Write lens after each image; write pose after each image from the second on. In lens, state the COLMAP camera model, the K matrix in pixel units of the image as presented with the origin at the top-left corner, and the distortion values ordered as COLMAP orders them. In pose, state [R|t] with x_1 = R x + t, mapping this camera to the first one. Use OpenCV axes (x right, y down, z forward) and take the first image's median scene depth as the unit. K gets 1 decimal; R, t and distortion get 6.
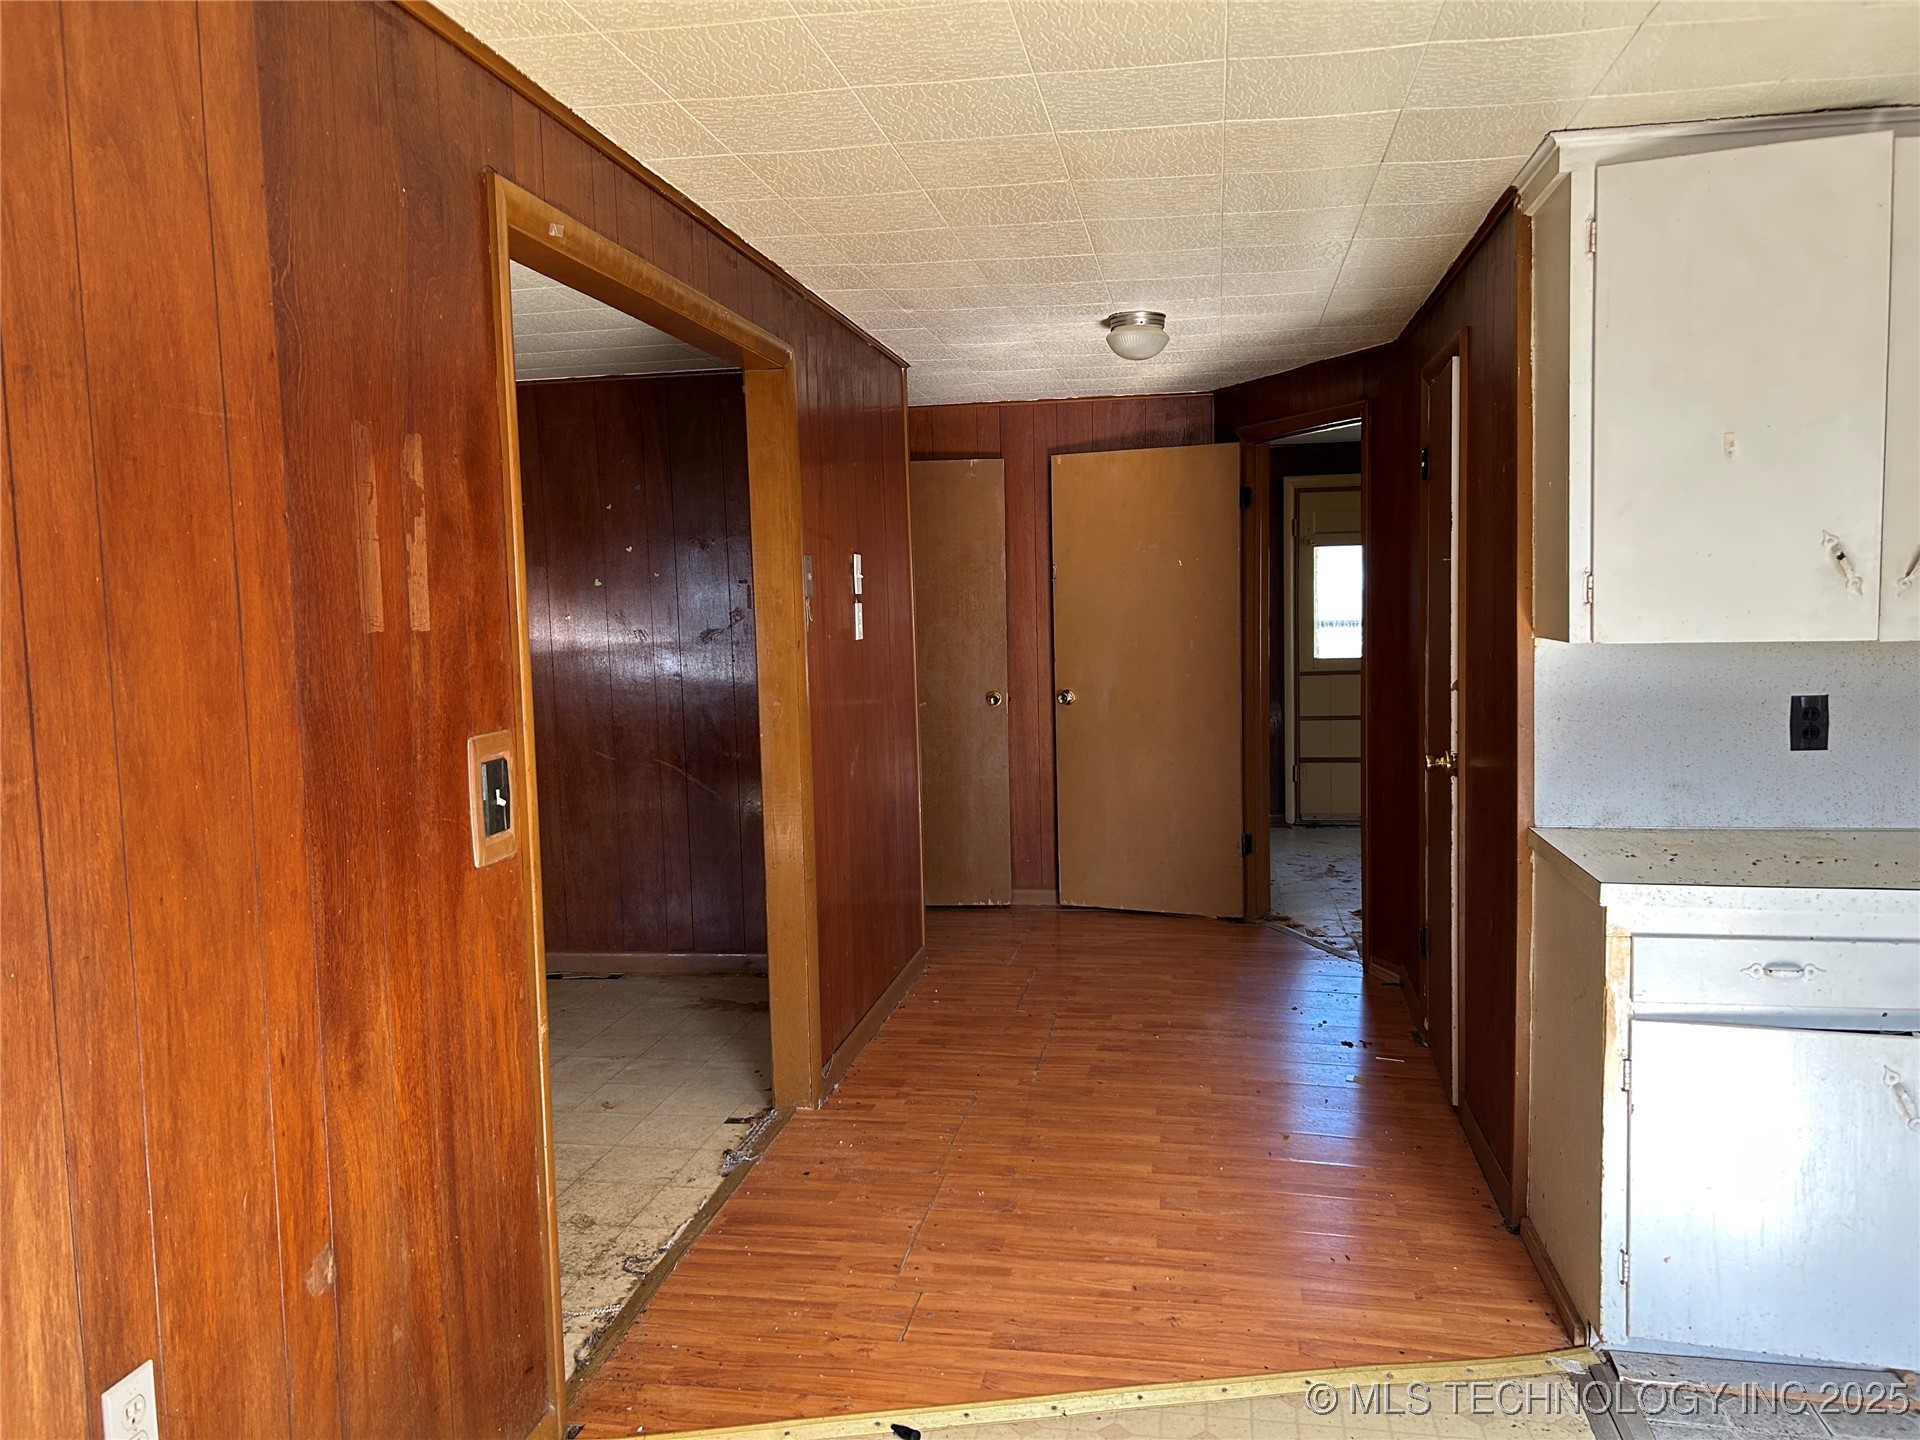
lens RADIAL K [[1438.3, 0, 969.0], [0, 1438.3, 726.2], [0, 0, 1]] dist [0.046821, -0.054447]
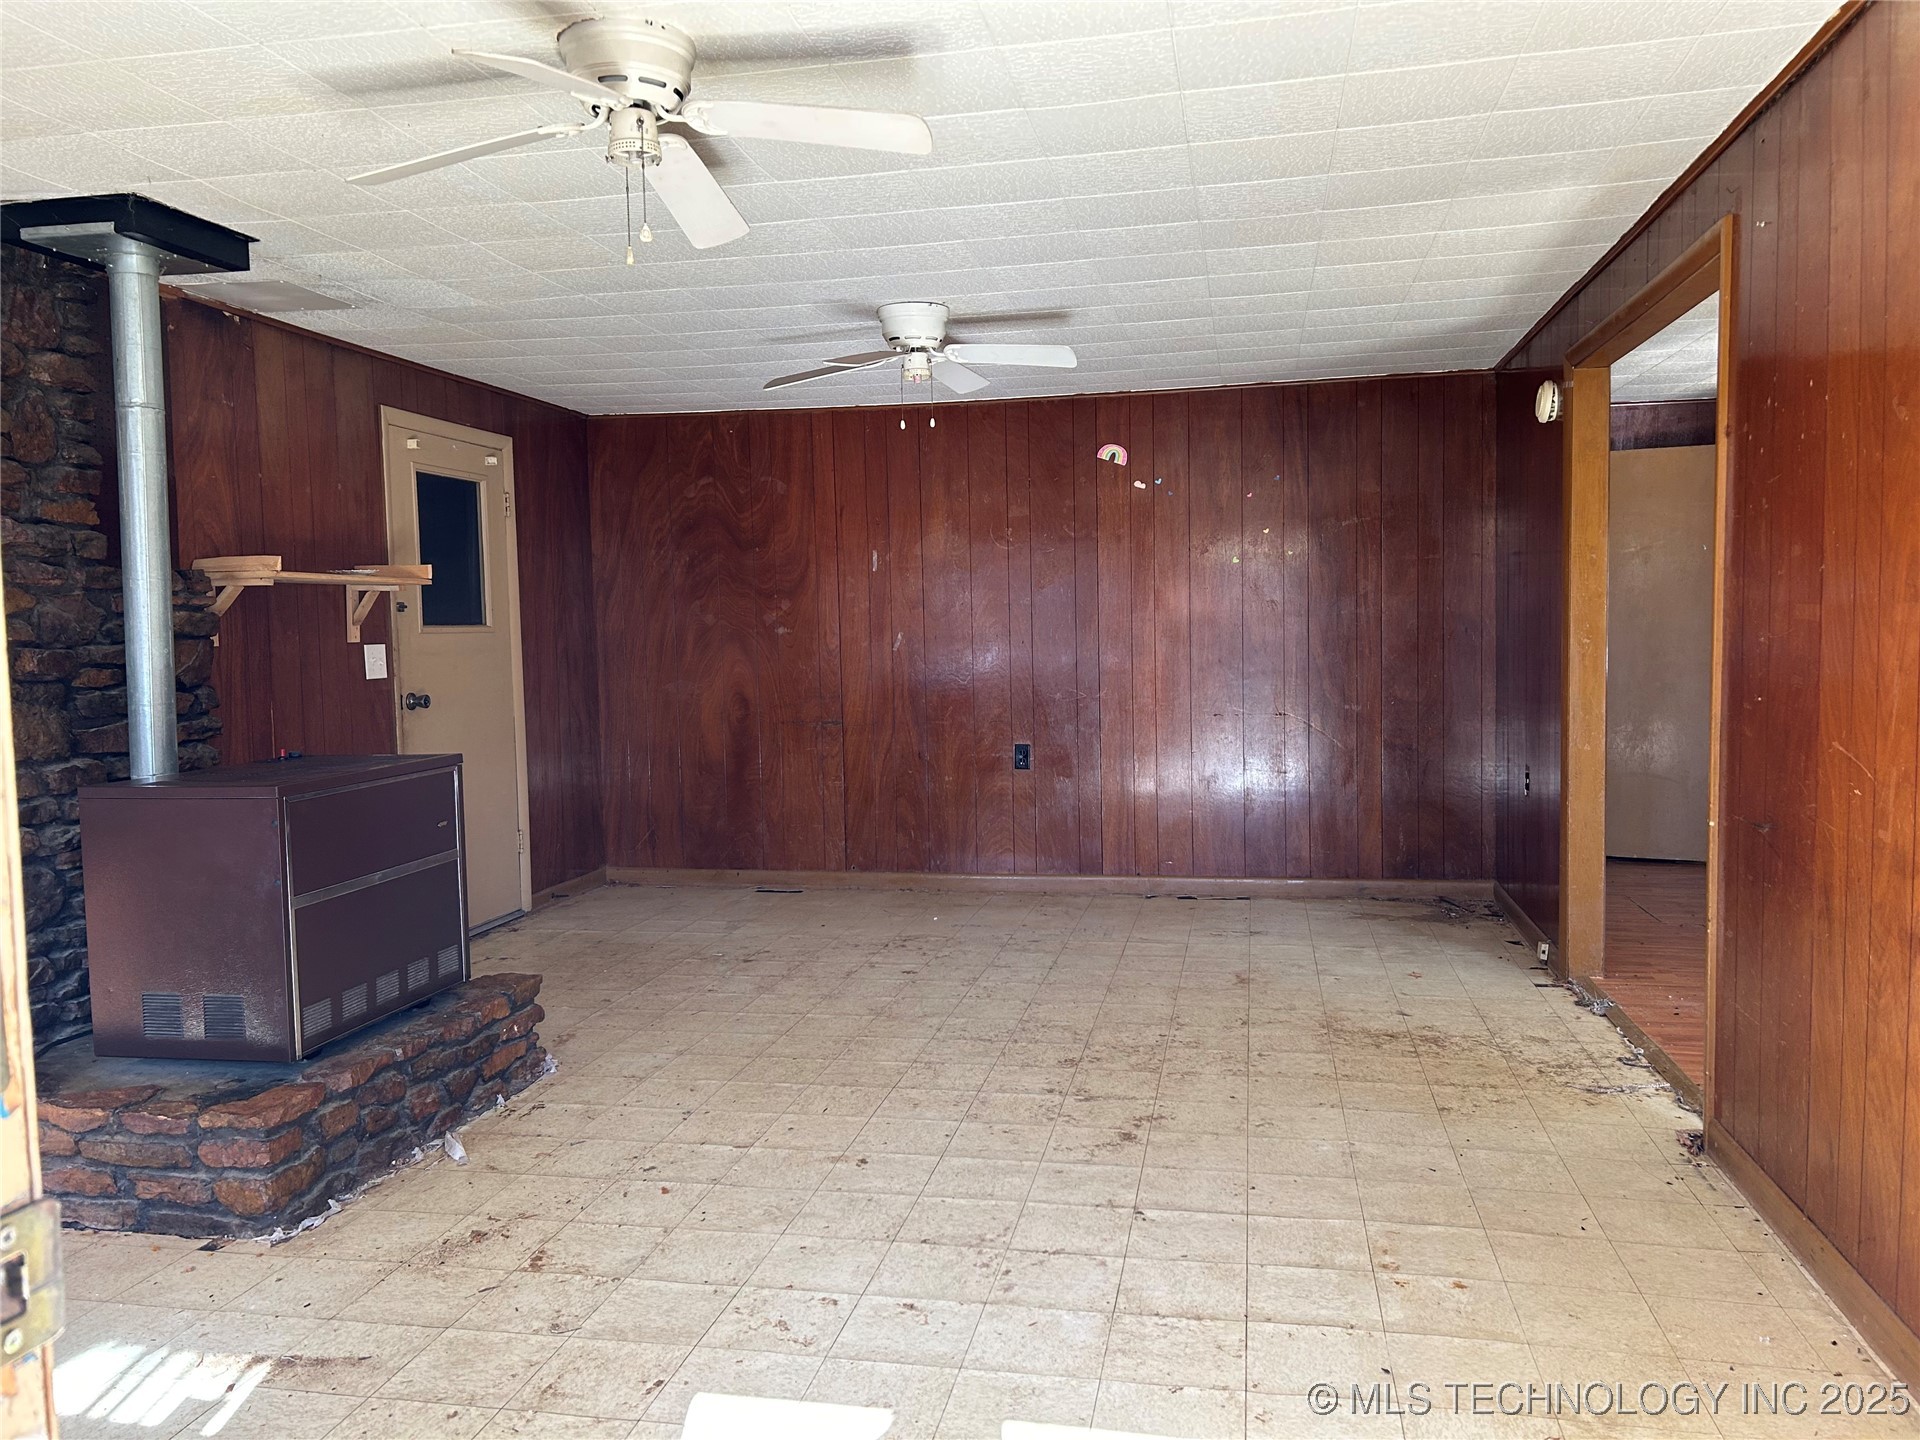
lens RADIAL K [[1438.3, 0, 977.4], [0, 1438.3, 714.6], [0, 0, 1]] dist [0.046821, -0.054447]
pose [[0.999689, 0.007276, -0.023851, -1.051802], [-0.007945, 0.999575, -0.028059, 0.145128], [0.023637, 0.028240, 0.999322, -0.399055]]
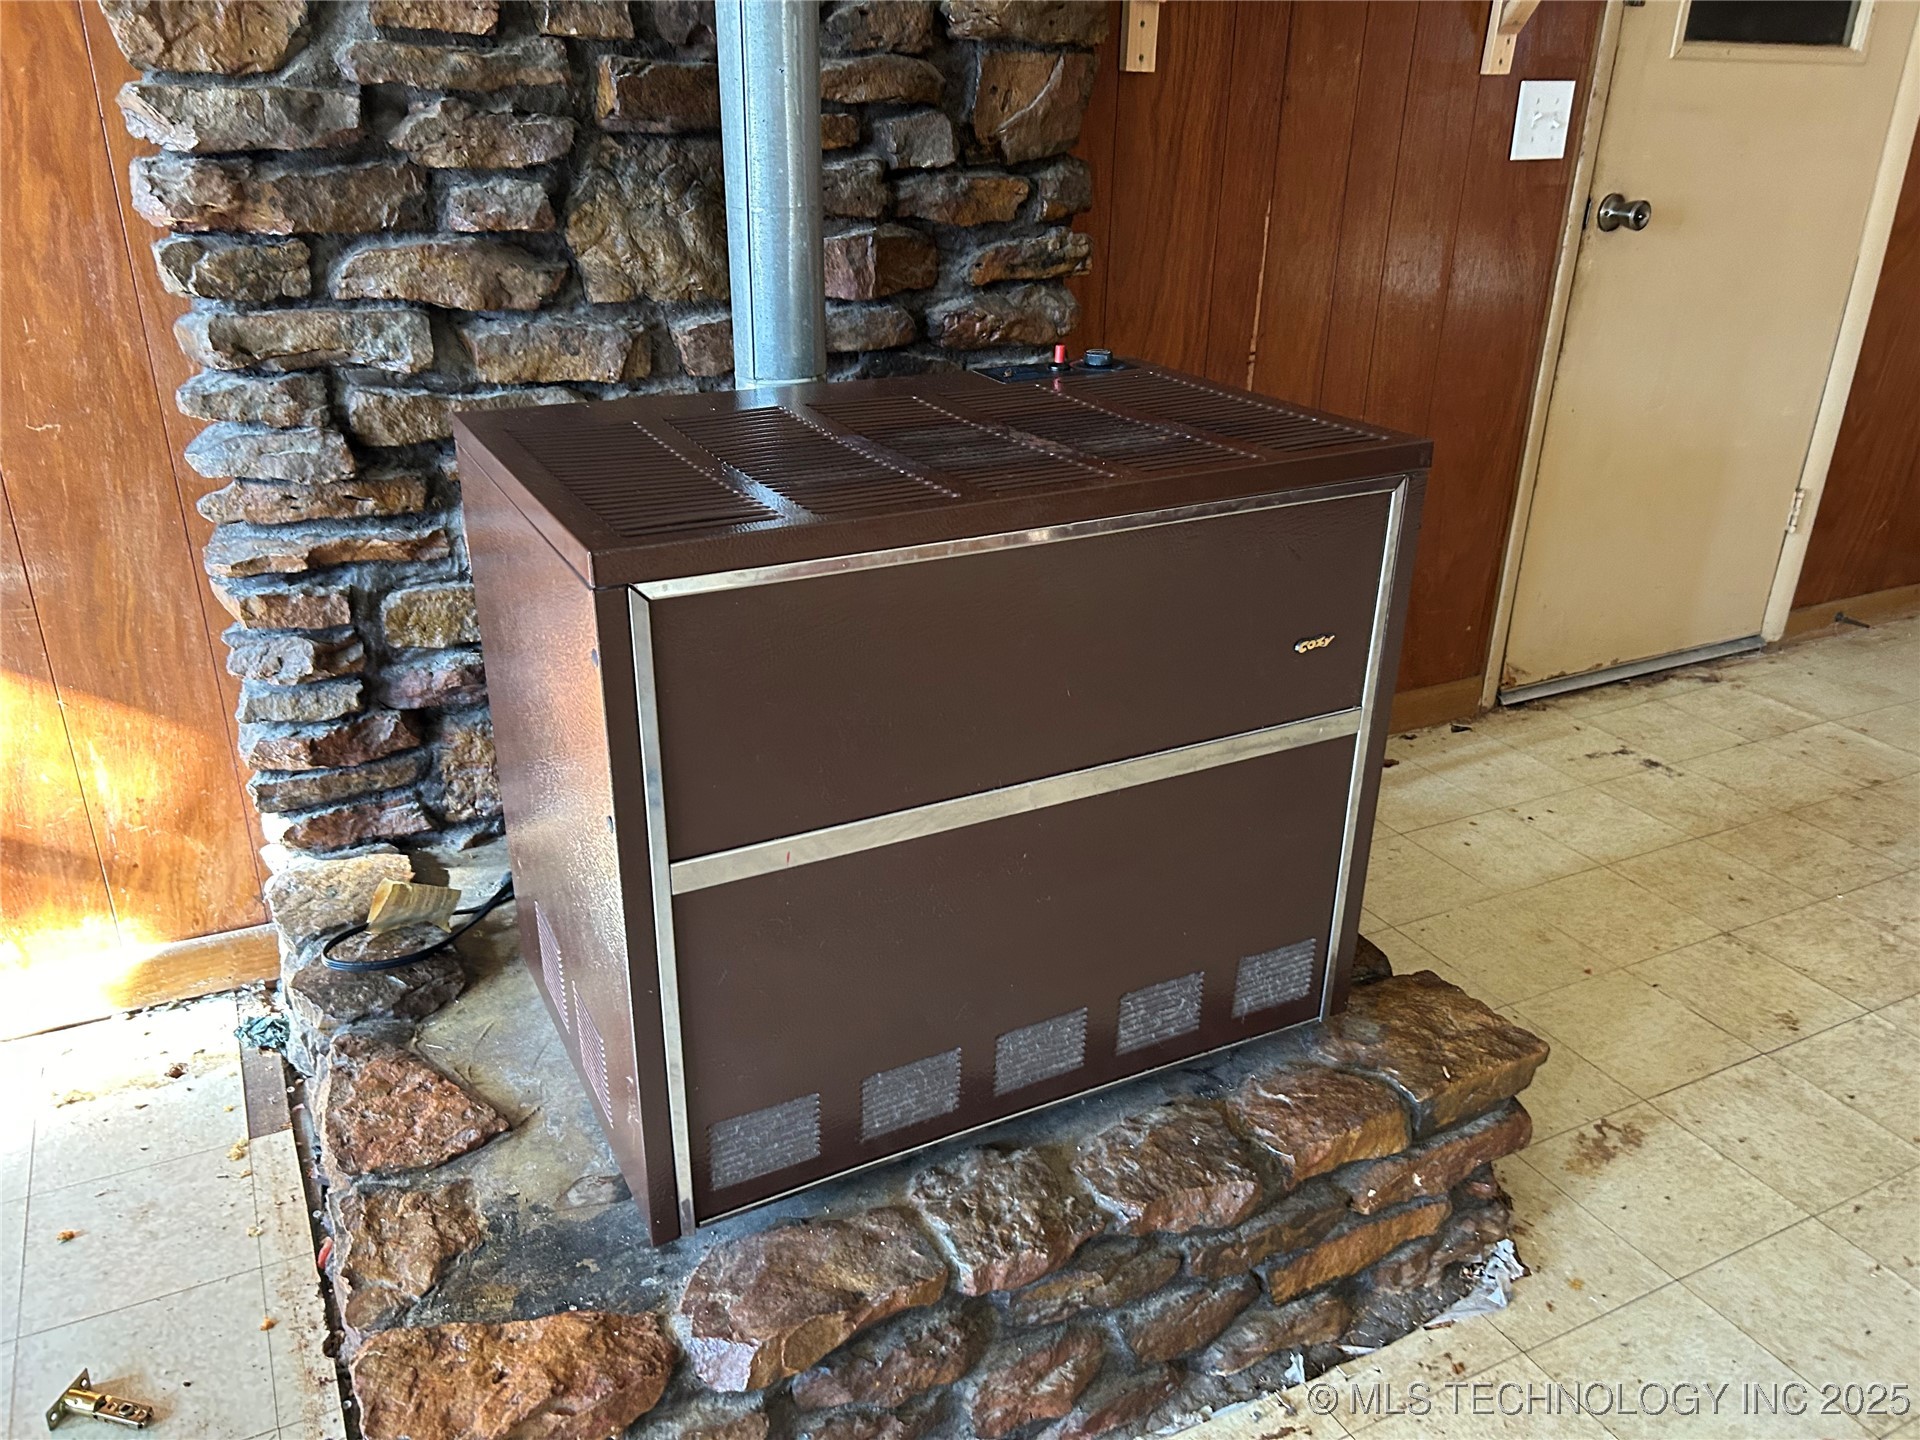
lens RADIAL K [[1438.3, 0, 957.9], [0, 1438.3, 723.8], [0, 0, 1]] dist [0.046821, -0.054447]
pose [[0.590193, 0.361448, -0.721823, -1.359661], [-0.100711, 0.920143, 0.378410, 0.054590], [0.800956, -0.150640, 0.579463, 0.793906]]
